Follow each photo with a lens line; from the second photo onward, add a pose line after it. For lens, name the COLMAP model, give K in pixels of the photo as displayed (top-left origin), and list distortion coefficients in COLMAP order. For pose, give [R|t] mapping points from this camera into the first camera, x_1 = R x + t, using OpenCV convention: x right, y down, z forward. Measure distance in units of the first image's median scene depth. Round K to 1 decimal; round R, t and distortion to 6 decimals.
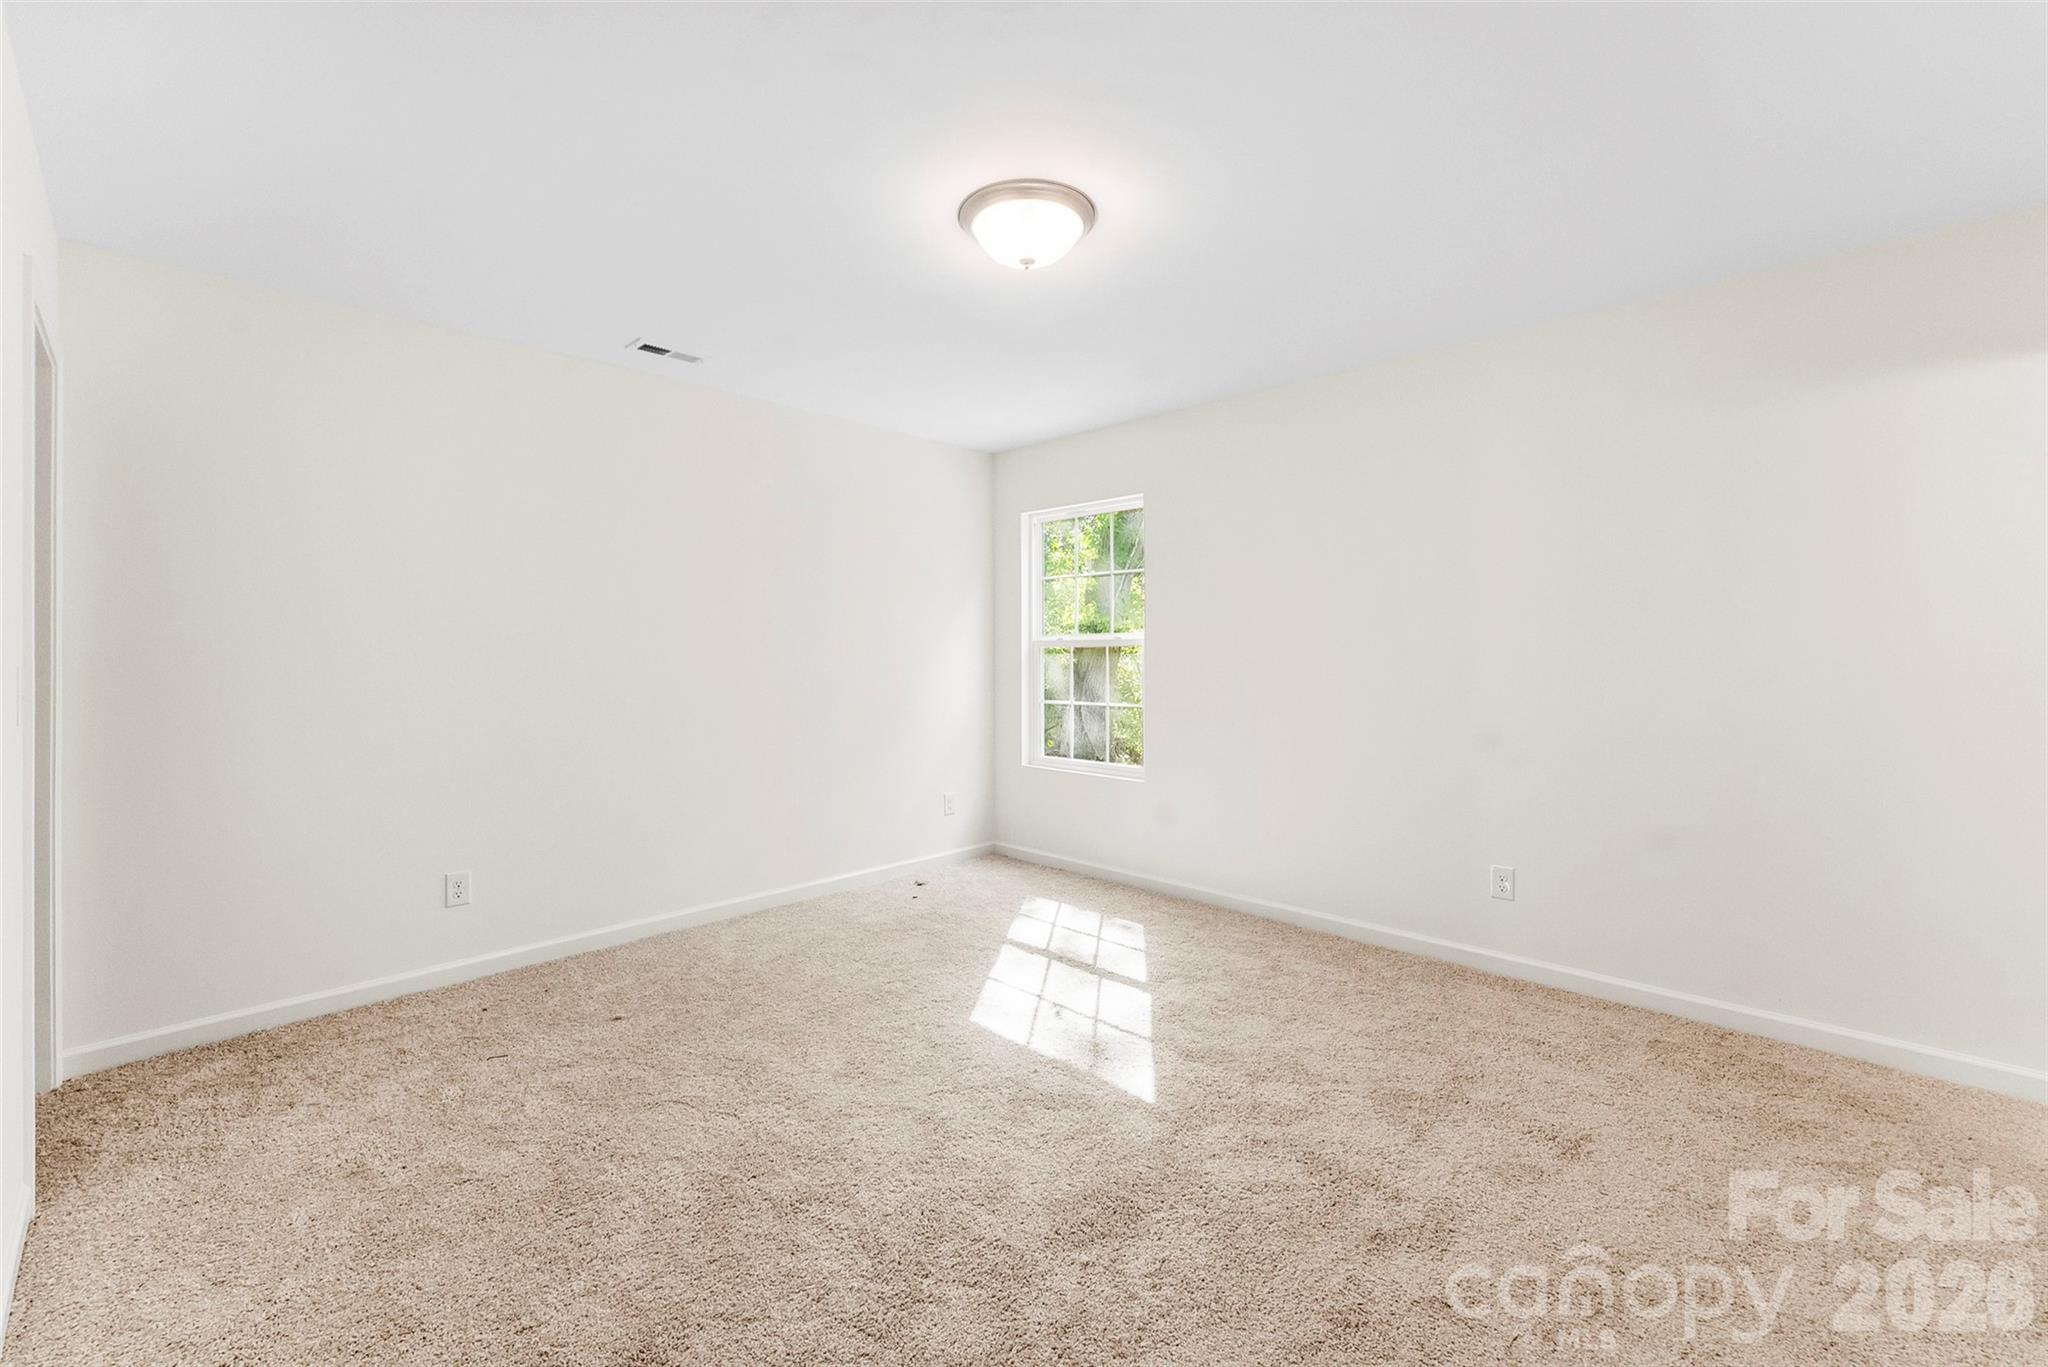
lens RADIAL K [[852.8, 0, 1017.9], [0, 852.8, 649.3], [0, 0, 1]] dist [-0.001394, -0.000197]
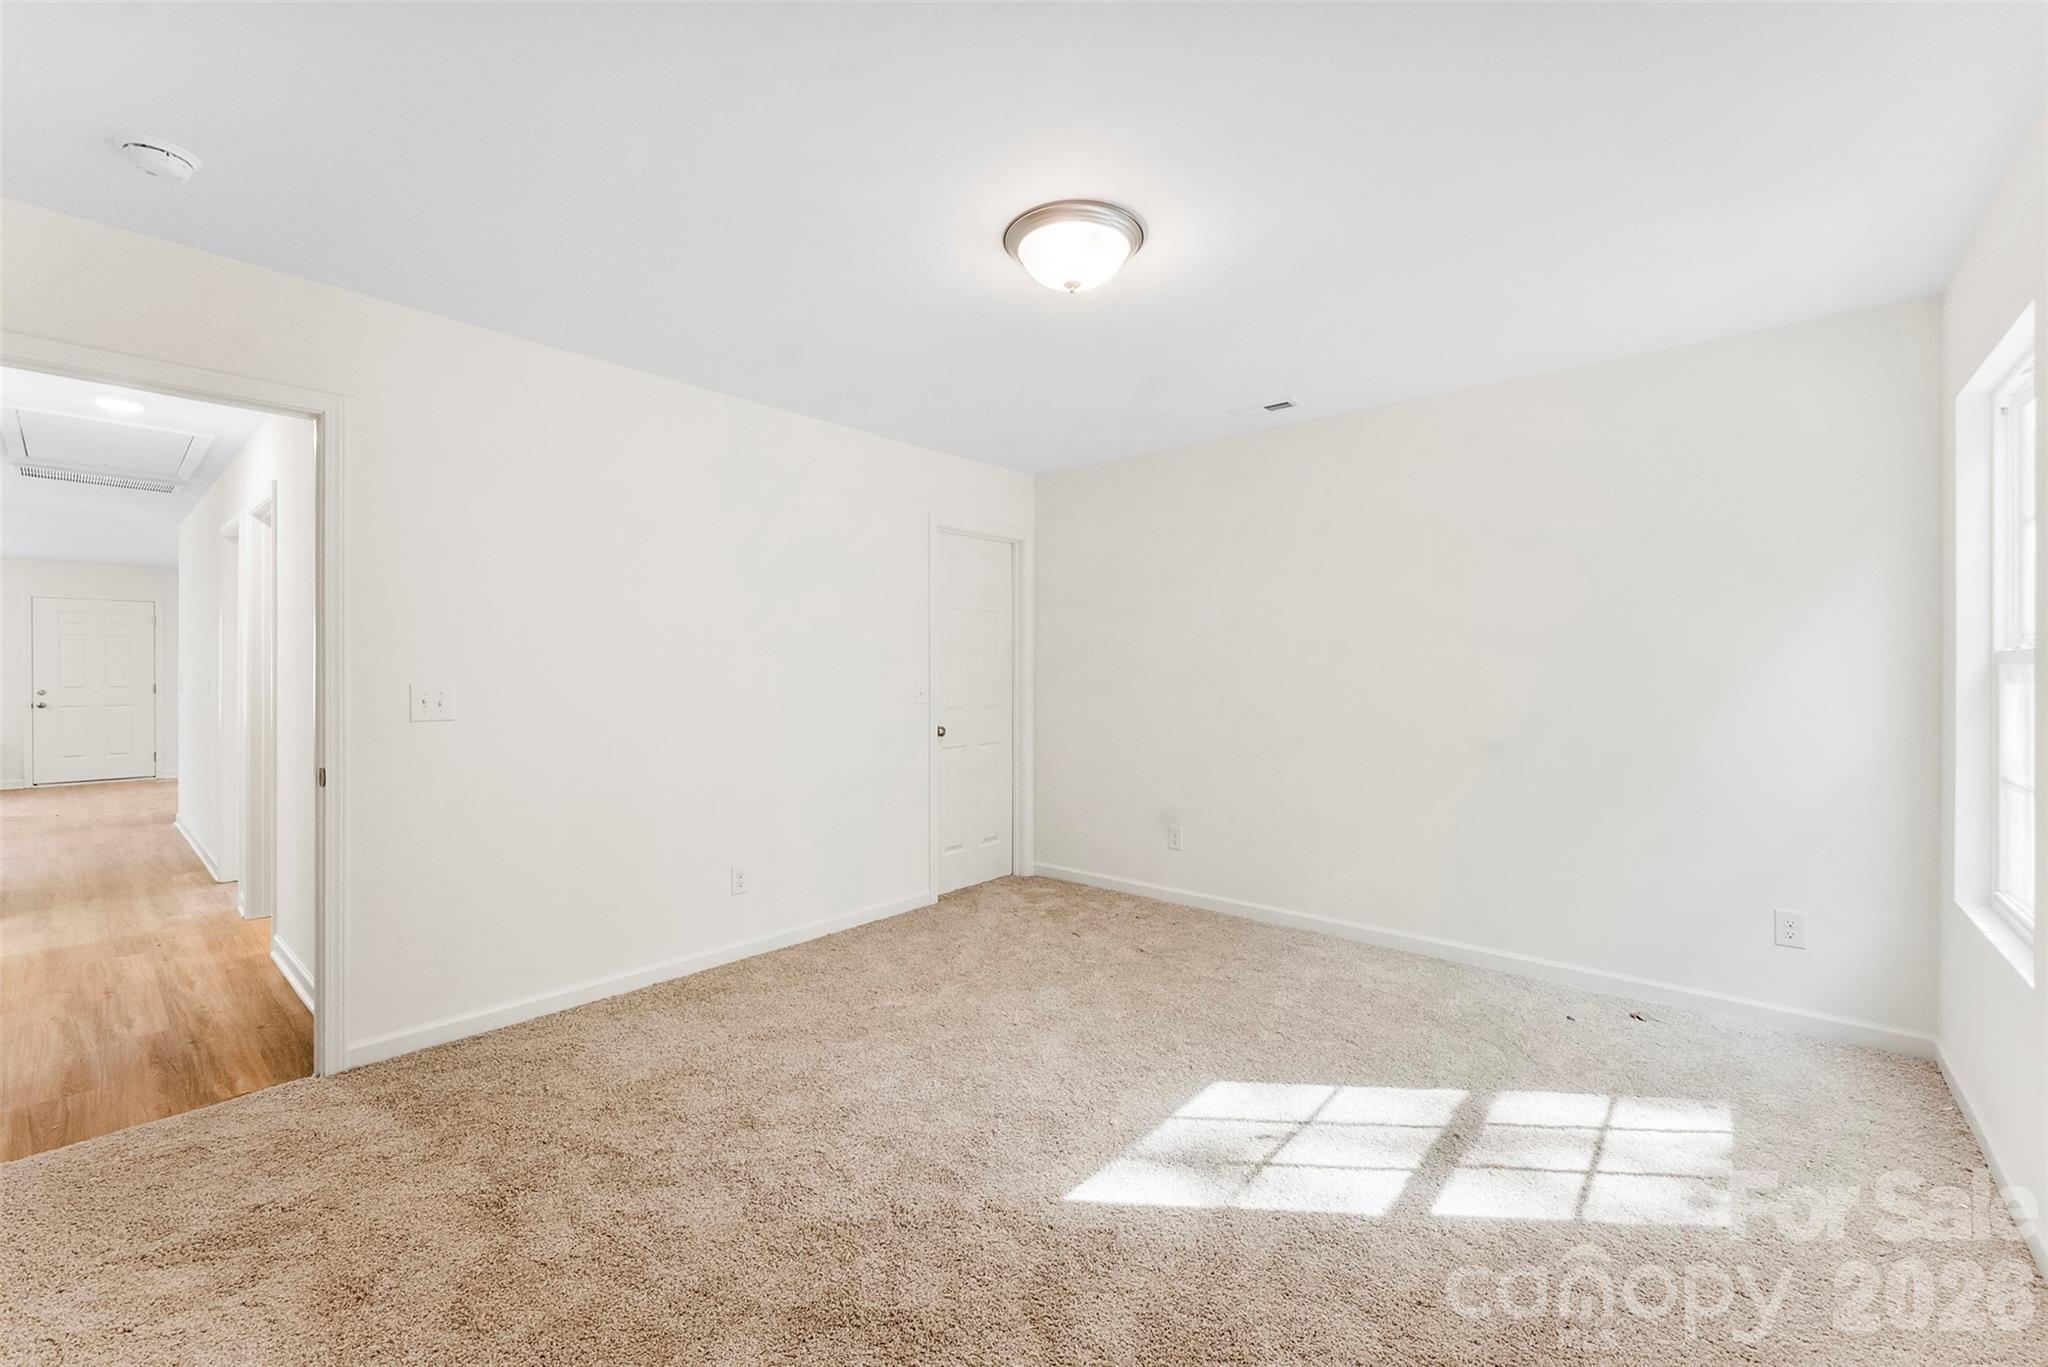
lens RADIAL K [[828.6, 0, 1020.1], [0, 828.6, 675.6], [0, 0, 1]] dist [-0.000377, 0.000021]
pose [[0.059359, 0.010909, -0.998177, 0.732462], [0.010603, 0.999877, 0.011558, -0.013419], [0.998180, -0.011270, 0.059236, 0.668881]]
